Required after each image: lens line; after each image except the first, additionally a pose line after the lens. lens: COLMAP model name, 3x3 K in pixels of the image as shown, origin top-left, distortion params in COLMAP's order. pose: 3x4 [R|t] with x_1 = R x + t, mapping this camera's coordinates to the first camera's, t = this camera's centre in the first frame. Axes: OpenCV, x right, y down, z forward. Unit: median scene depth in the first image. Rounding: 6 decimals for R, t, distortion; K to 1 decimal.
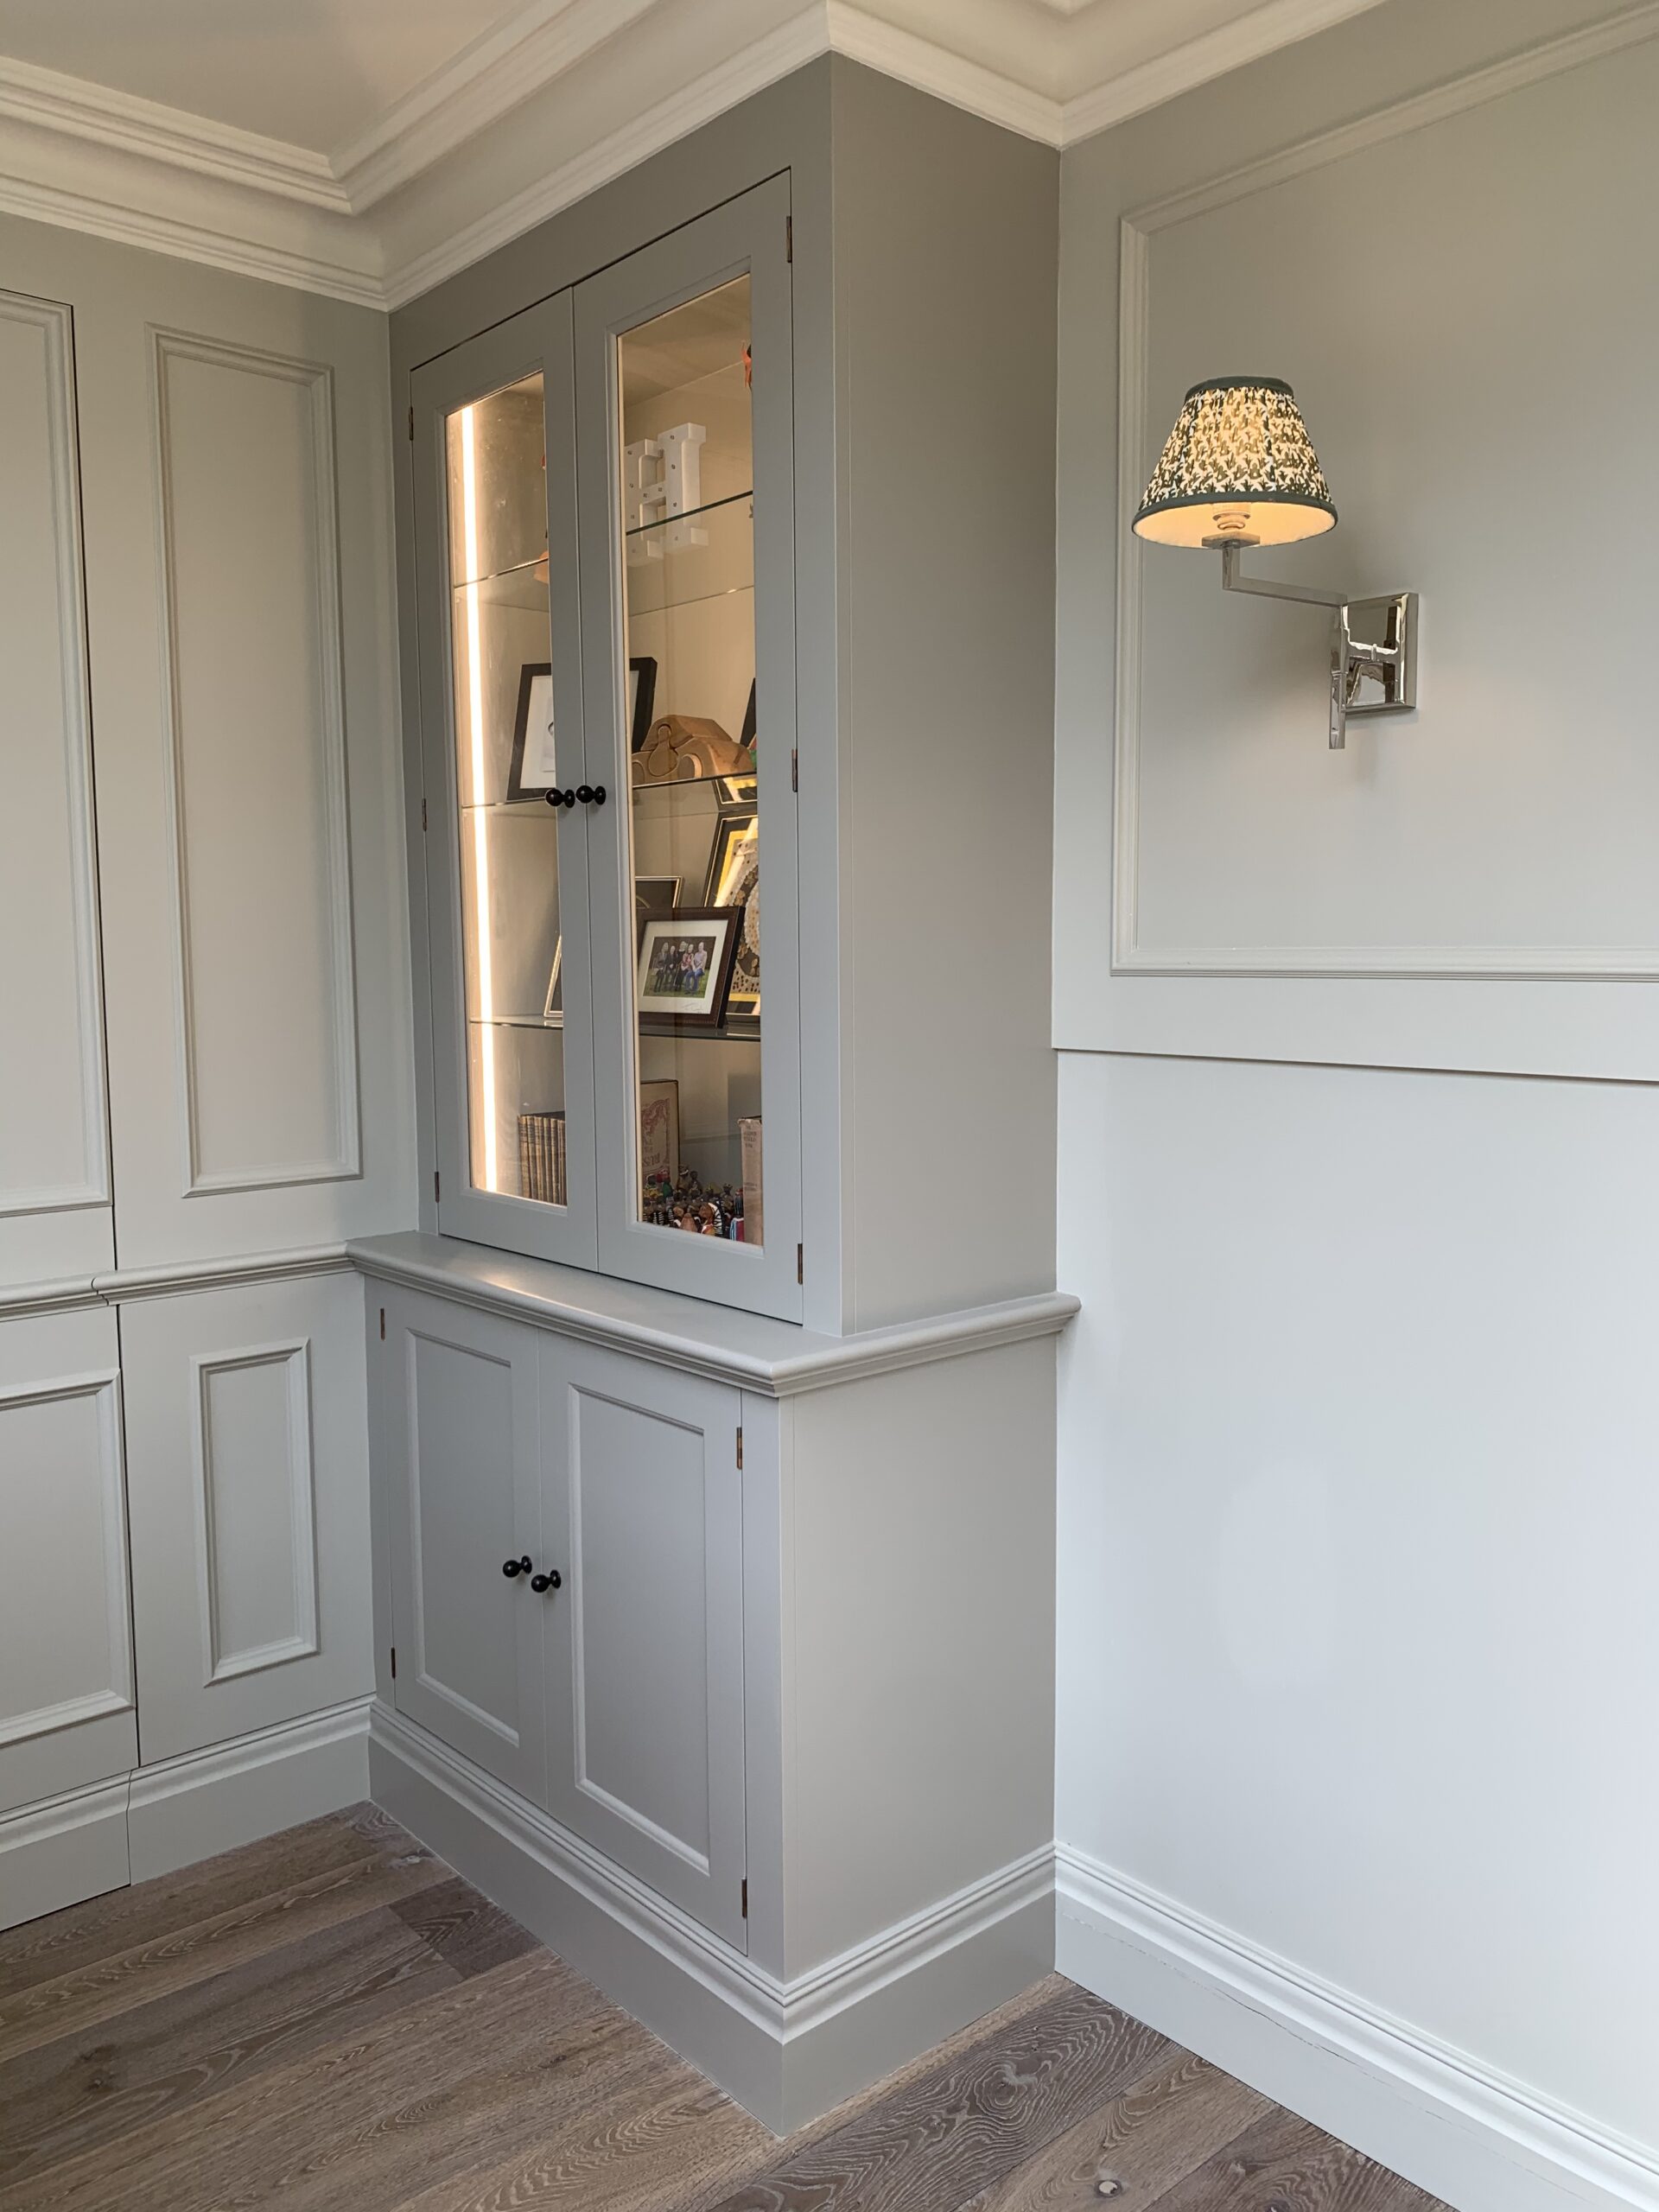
lens RADIAL K [[1707.3, 0, 831.5], [0, 1707.3, 1160.6], [0, 0, 1]] dist [0.000094, -0.000258]
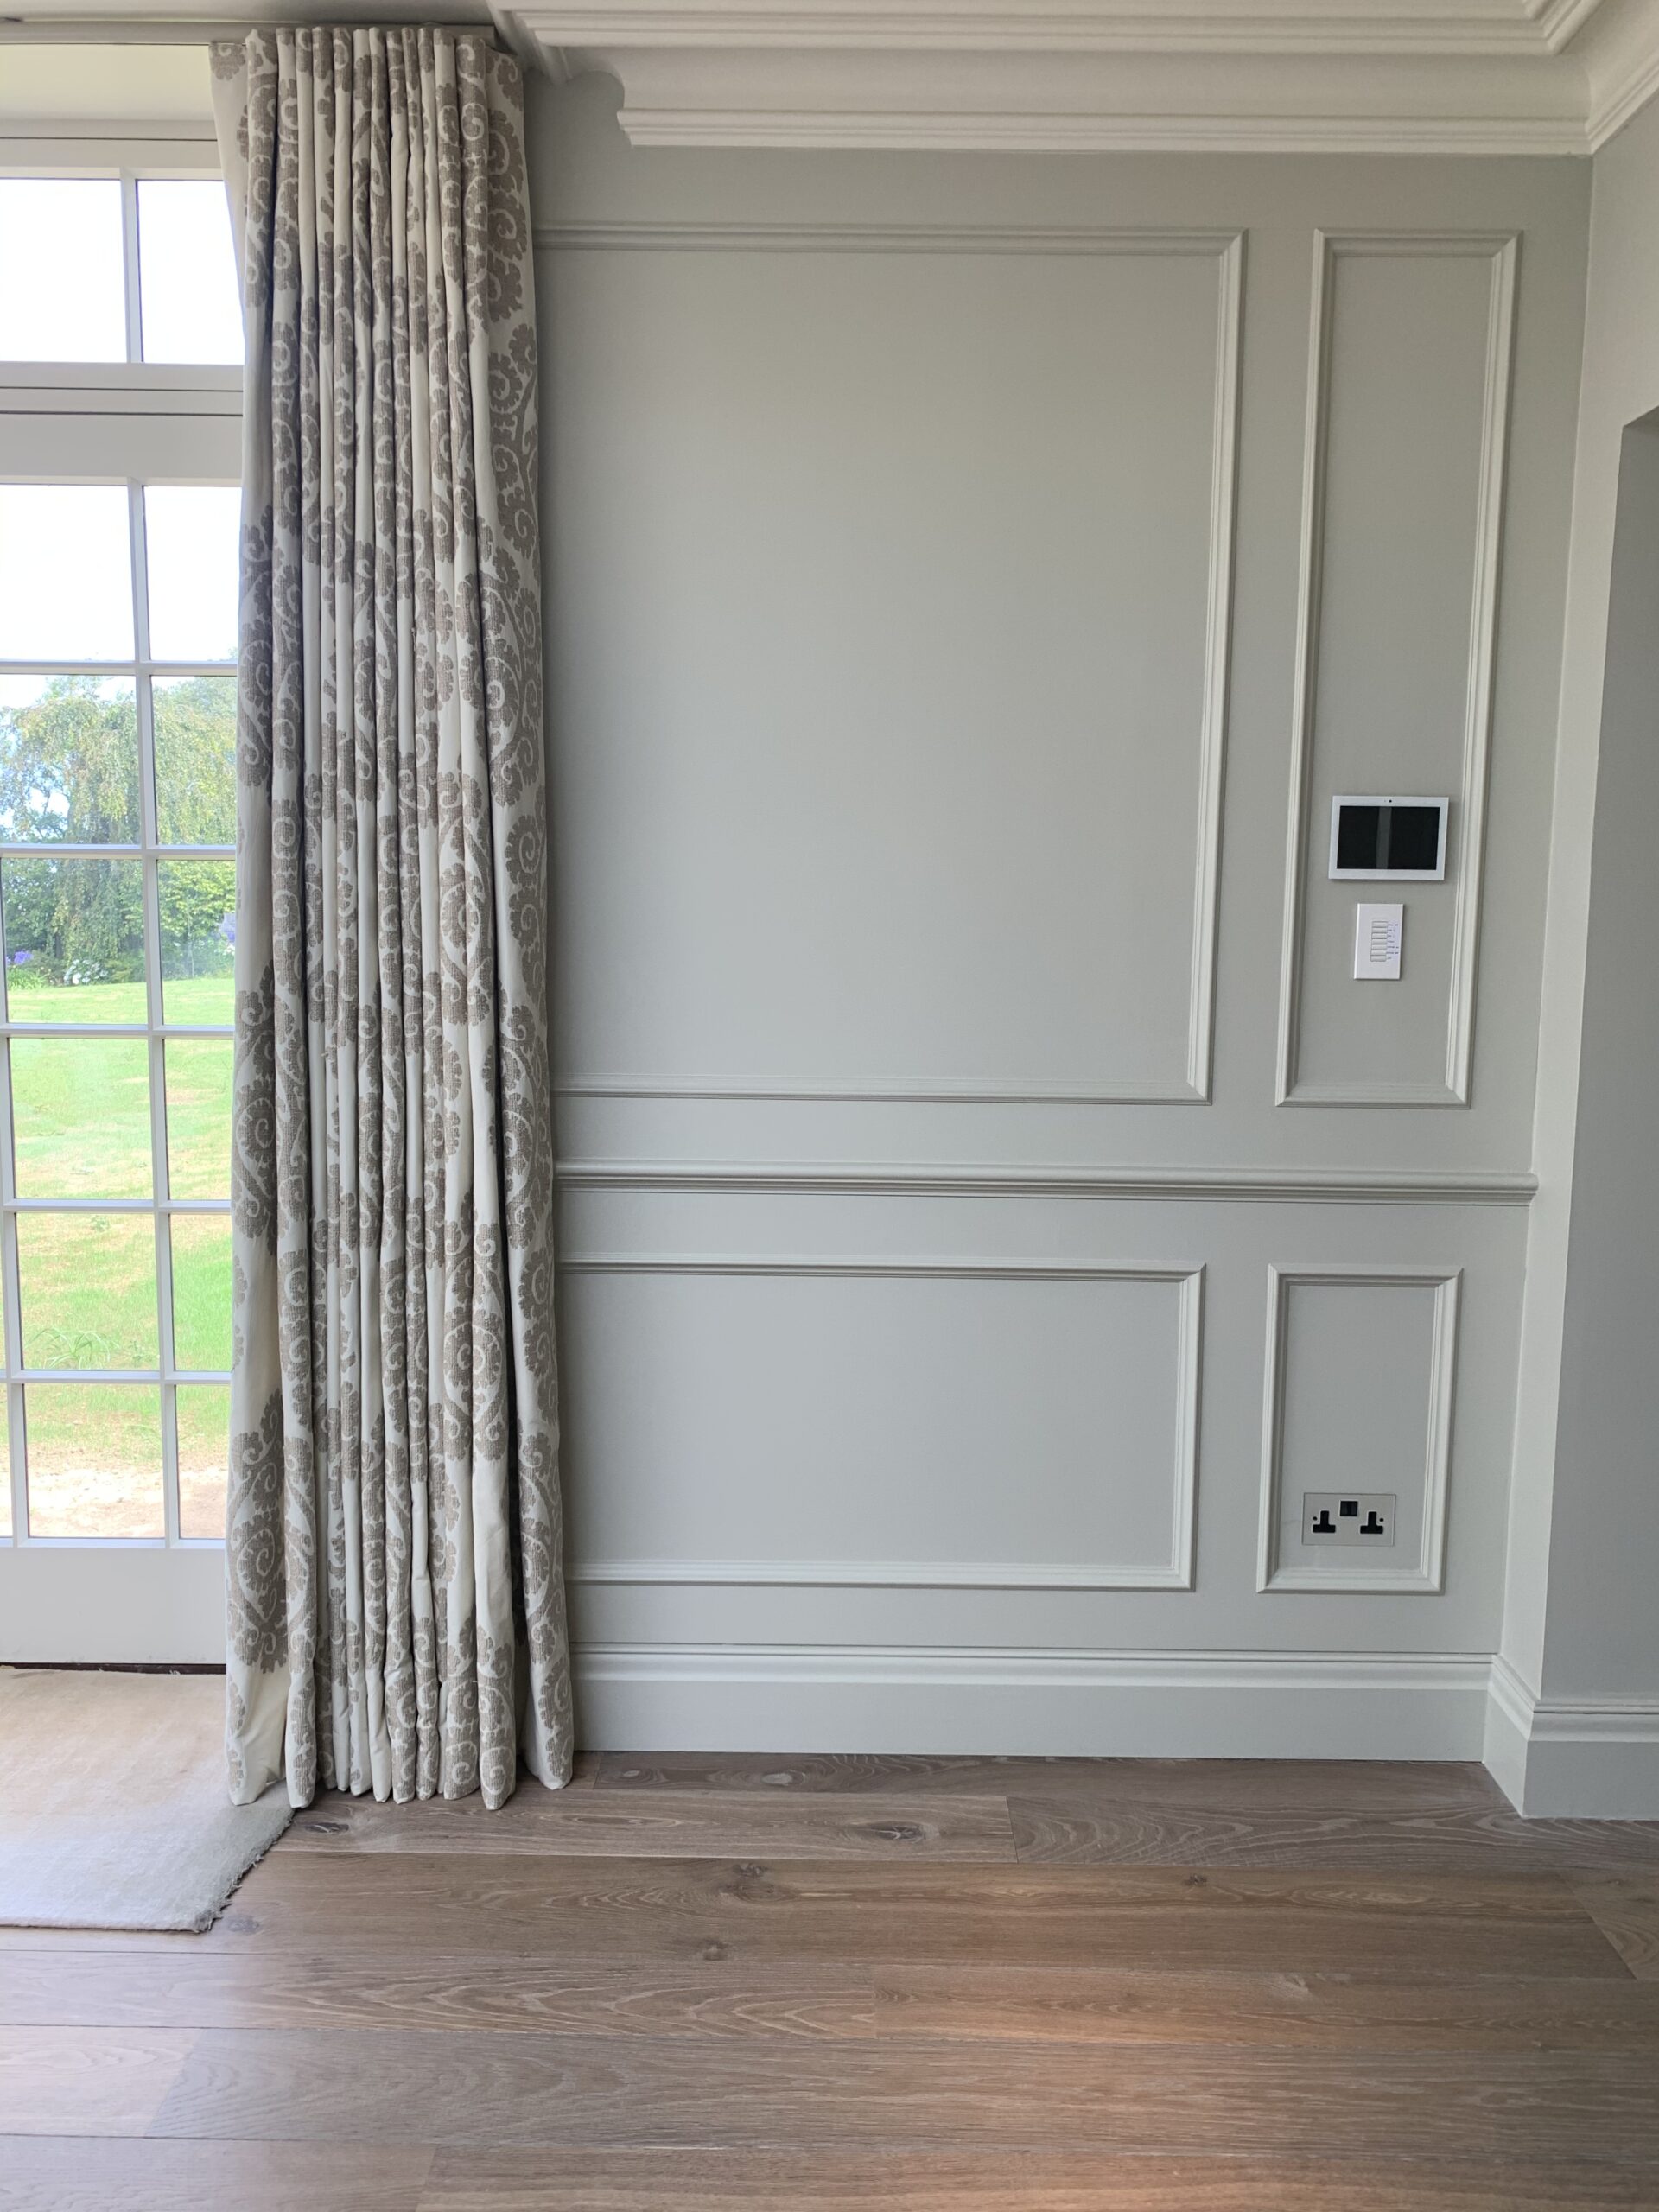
lens RADIAL K [[1708.5, 0, 829.5], [0, 1708.5, 1106.0], [0, 0, 1]] dist [-0.003976, -0.002785]
pose [[0.748682, 0.094428, -0.656170, 0.082336], [-0.082441, 0.995382, 0.049179, -0.007200], [0.657783, 0.017276, 0.753009, 0.069372]]
